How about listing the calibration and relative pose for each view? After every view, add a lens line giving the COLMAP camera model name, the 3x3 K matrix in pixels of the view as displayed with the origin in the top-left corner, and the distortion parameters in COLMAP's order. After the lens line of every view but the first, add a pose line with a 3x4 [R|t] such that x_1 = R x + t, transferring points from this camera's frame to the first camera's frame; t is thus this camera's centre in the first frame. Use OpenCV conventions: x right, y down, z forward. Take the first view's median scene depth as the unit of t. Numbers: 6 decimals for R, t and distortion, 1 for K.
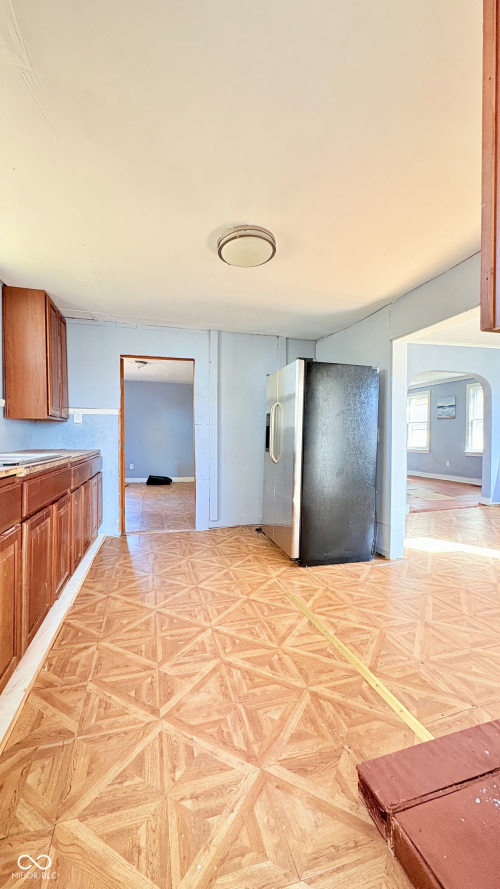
lens RADIAL K [[353.2, 0, 250.0], [0, 353.2, 444.5], [0, 0, 1]] dist [-0.002197, -0.000191]
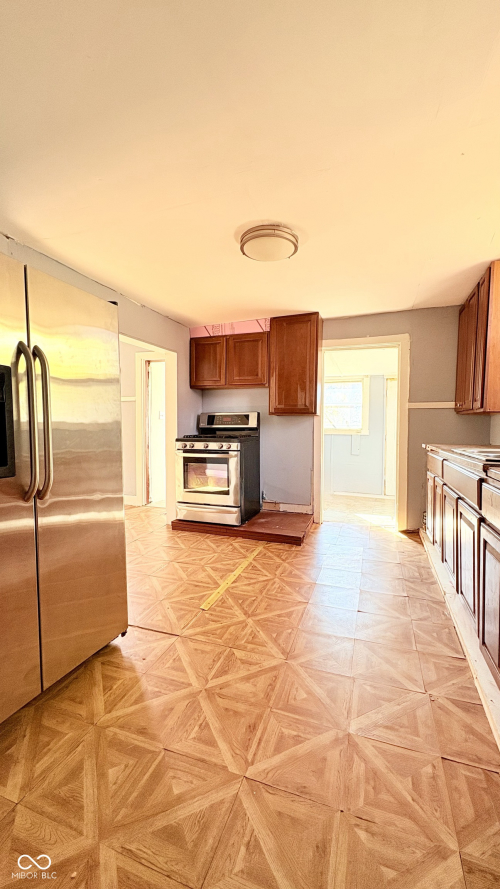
lens RADIAL K [[353.2, 0, 250.0], [0, 353.2, 444.5], [0, 0, 1]] dist [-0.002197, -0.000191]
pose [[-0.810604, -0.025630, 0.585034, -0.590714], [0.010741, 0.998223, 0.058614, -0.050266], [-0.585496, 0.053796, -0.808888, 1.948474]]
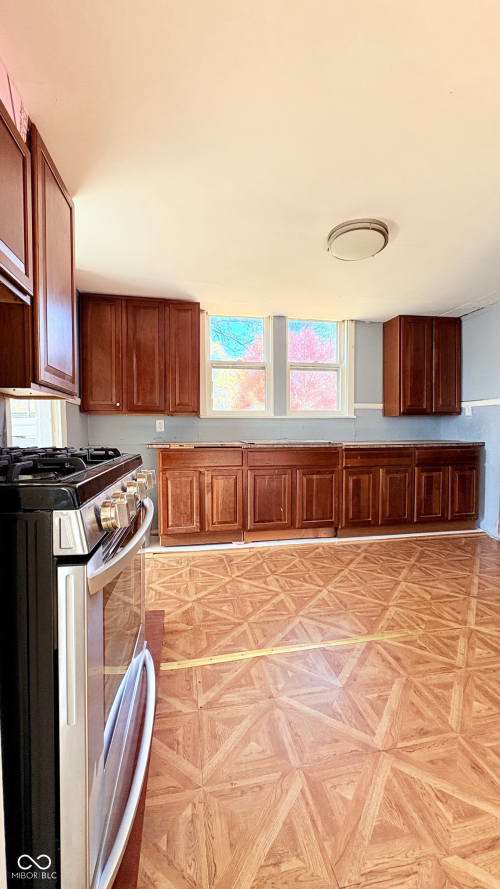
lens RADIAL K [[353.2, 0, 250.0], [0, 353.2, 444.5], [0, 0, 1]] dist [-0.002197, -0.000191]
pose [[-0.092964, 0.040415, -0.994849, 1.073448], [-0.011913, 0.999059, 0.041699, -0.021955], [0.995598, 0.015728, -0.092395, 0.832285]]
